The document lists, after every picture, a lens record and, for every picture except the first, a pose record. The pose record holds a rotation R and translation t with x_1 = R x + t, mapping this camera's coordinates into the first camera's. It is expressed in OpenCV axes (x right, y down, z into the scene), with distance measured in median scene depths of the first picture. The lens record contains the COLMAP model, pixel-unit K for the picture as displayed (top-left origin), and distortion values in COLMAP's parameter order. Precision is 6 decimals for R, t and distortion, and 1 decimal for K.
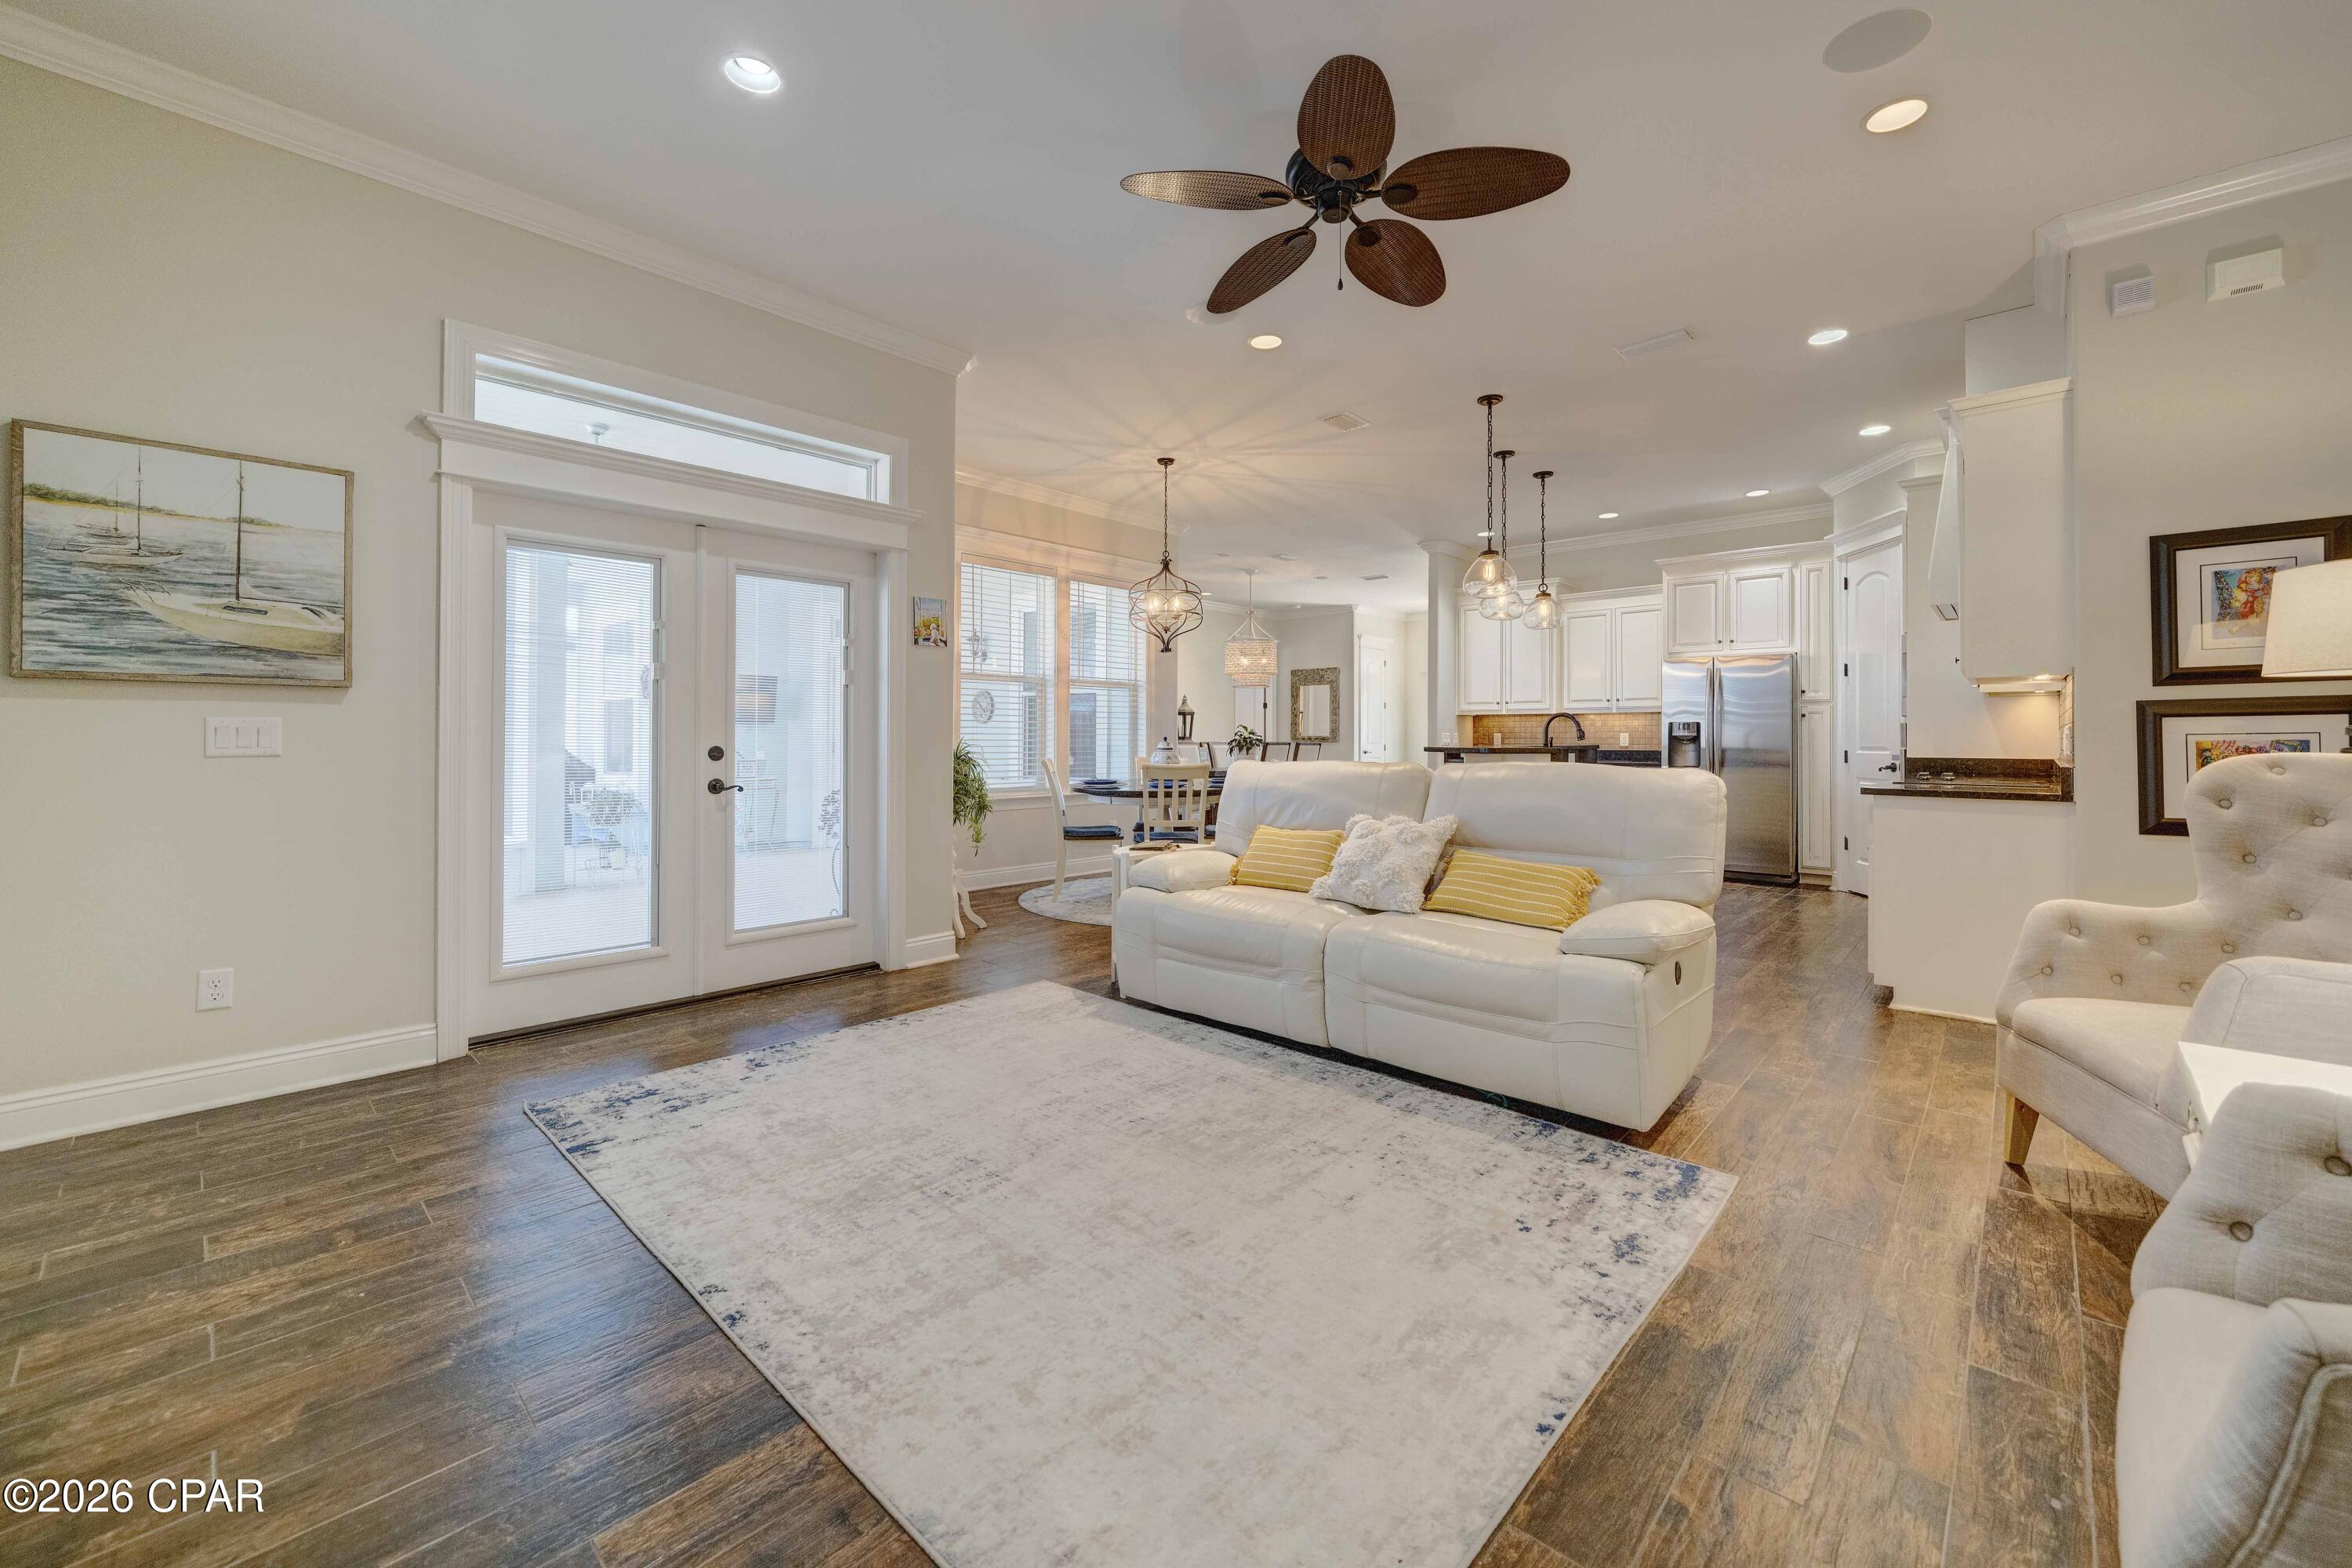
lens RADIAL K [[951.4, 0, 1208.0], [0, 951.4, 736.9], [0, 0, 1]] dist [0.001425, -0.000057]
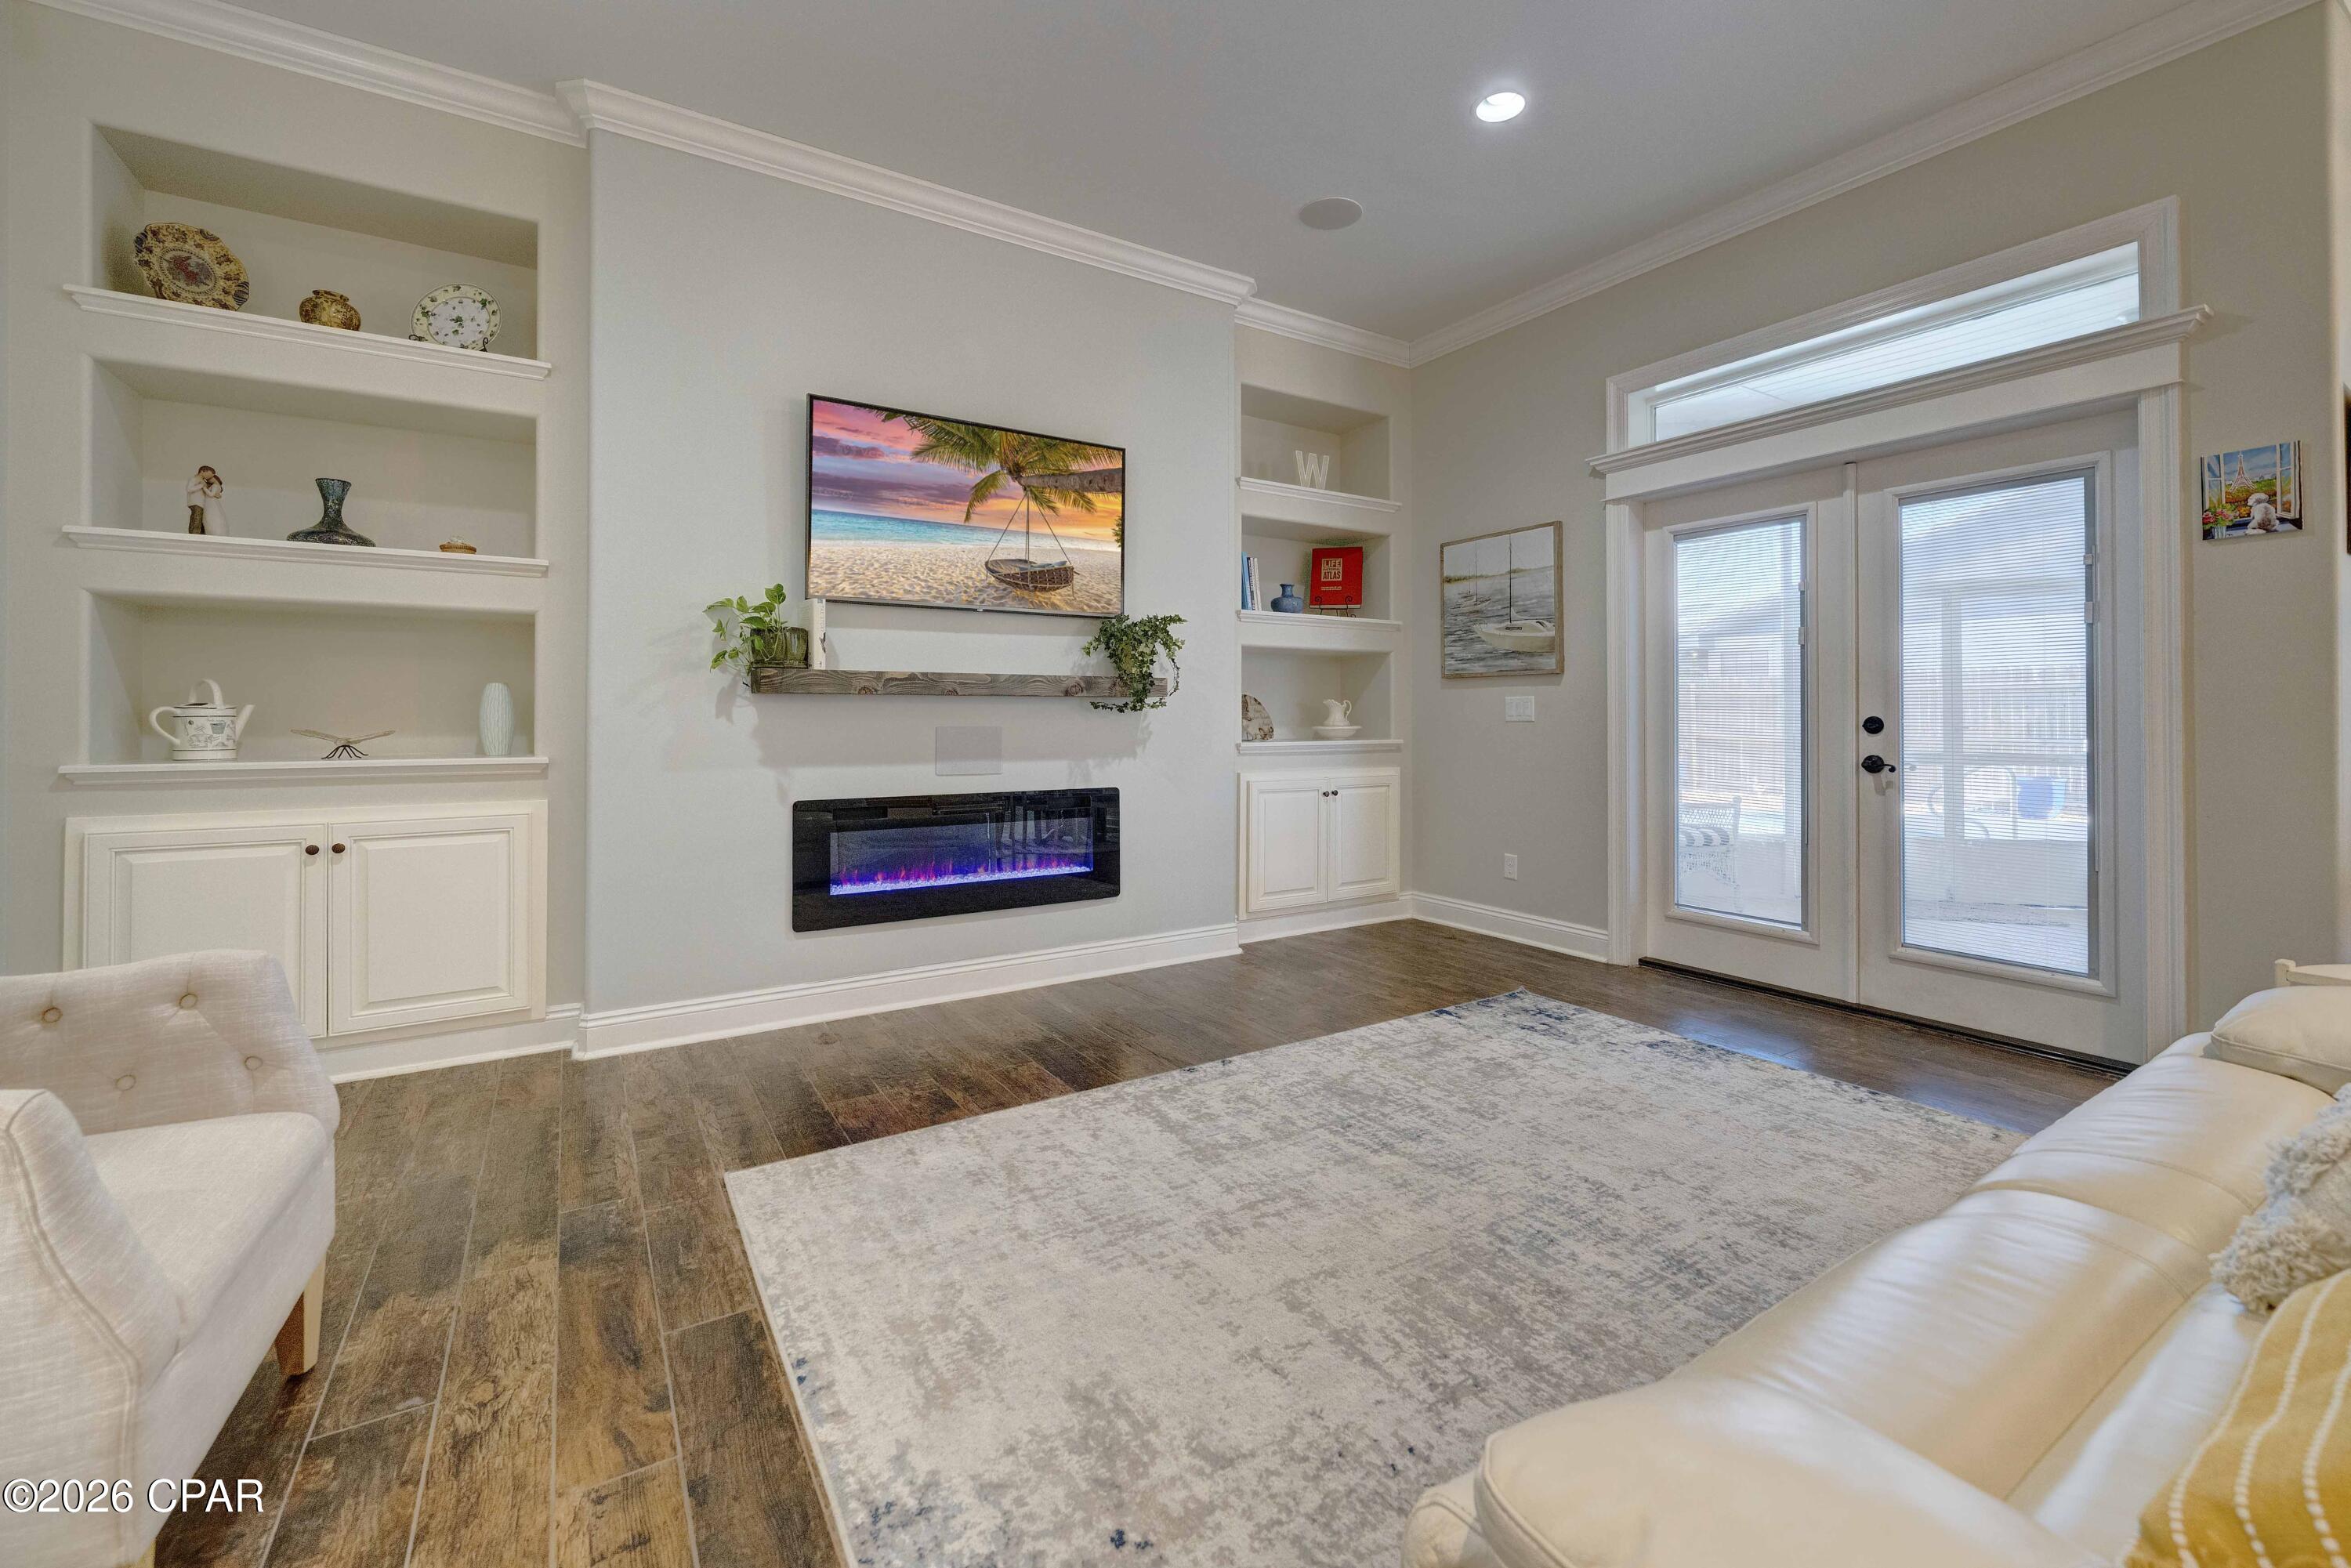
lens RADIAL K [[968.8, 0, 1176.5], [0, 968.8, 708.7], [0, 0, 1]] dist [-0.007770, 0.000269]
pose [[-0.282335, -0.011461, -0.959247, 0.625856], [-0.000058, 0.999929, -0.011930, 0.017438], [0.959316, -0.003313, -0.282316, 0.847992]]
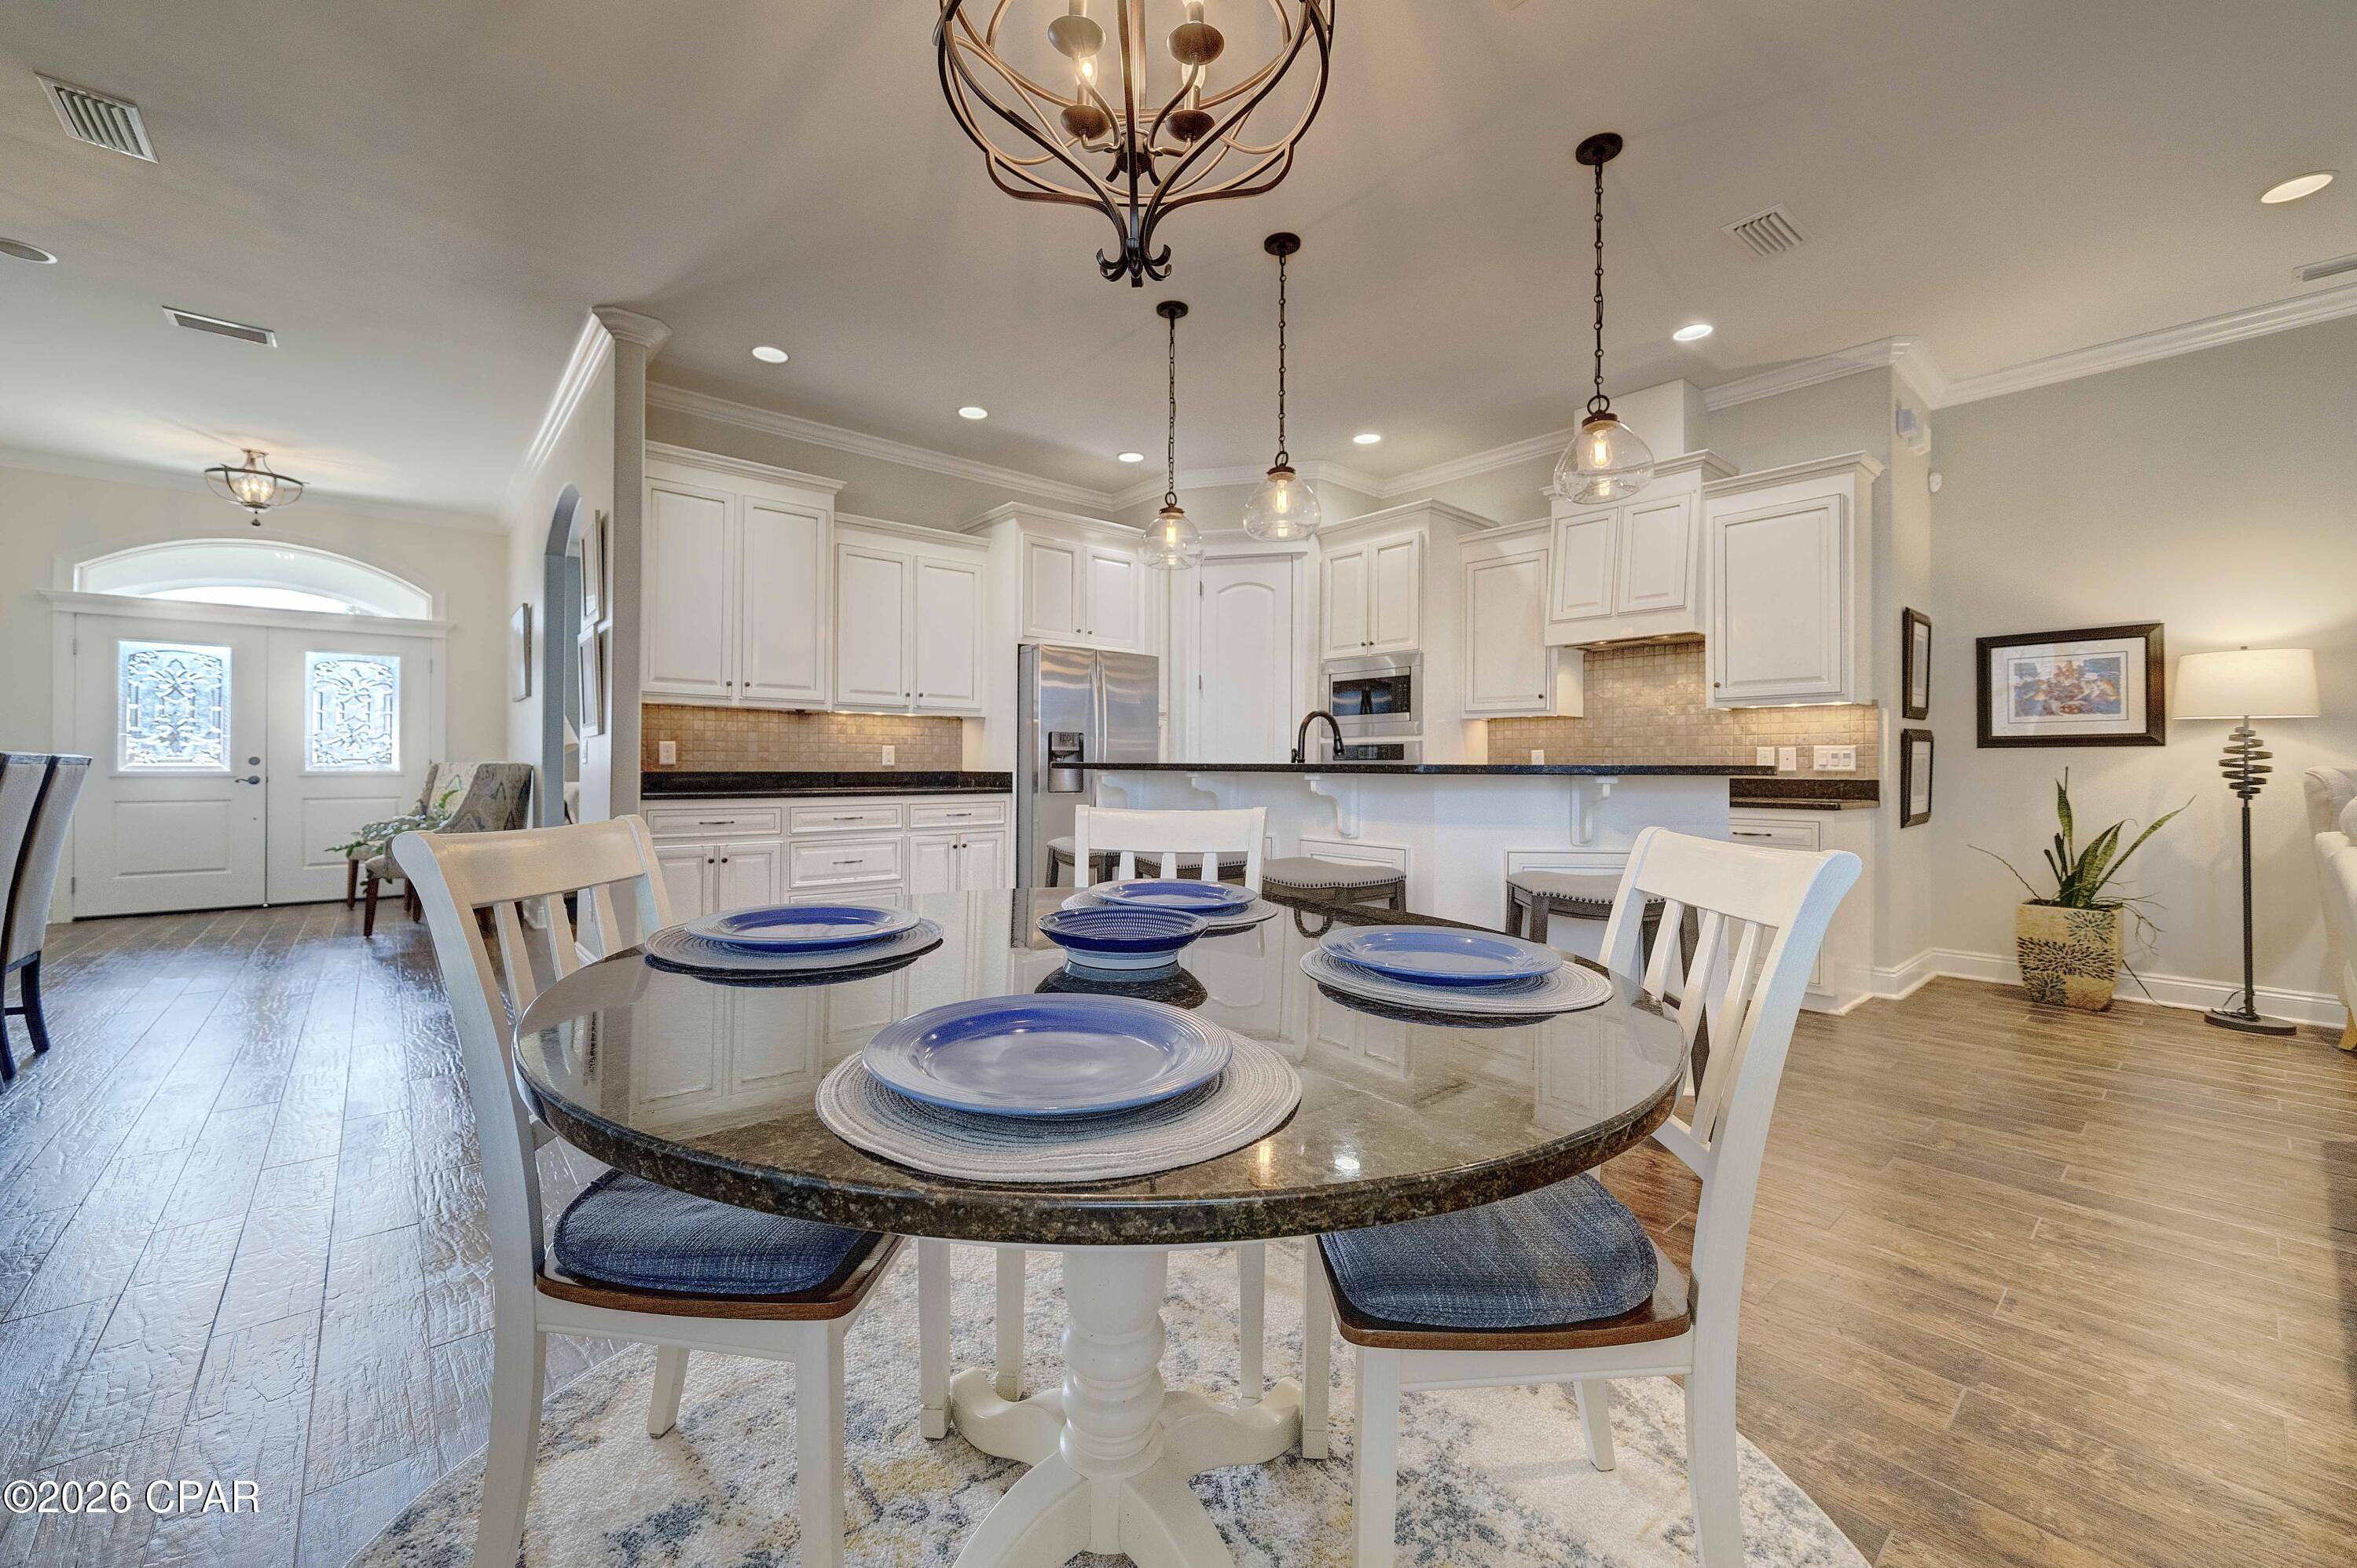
lens RADIAL K [[910.1, 0, 1165.9], [0, 910.1, 762.0], [0, 0, 1]] dist [-0.006226, -0.000014]
pose [[0.146864, 0.004037, 0.989148, -0.474123], [-0.007675, 0.999966, -0.002942, 0.022882], [-0.989127, -0.007160, 0.146890, 2.042695]]
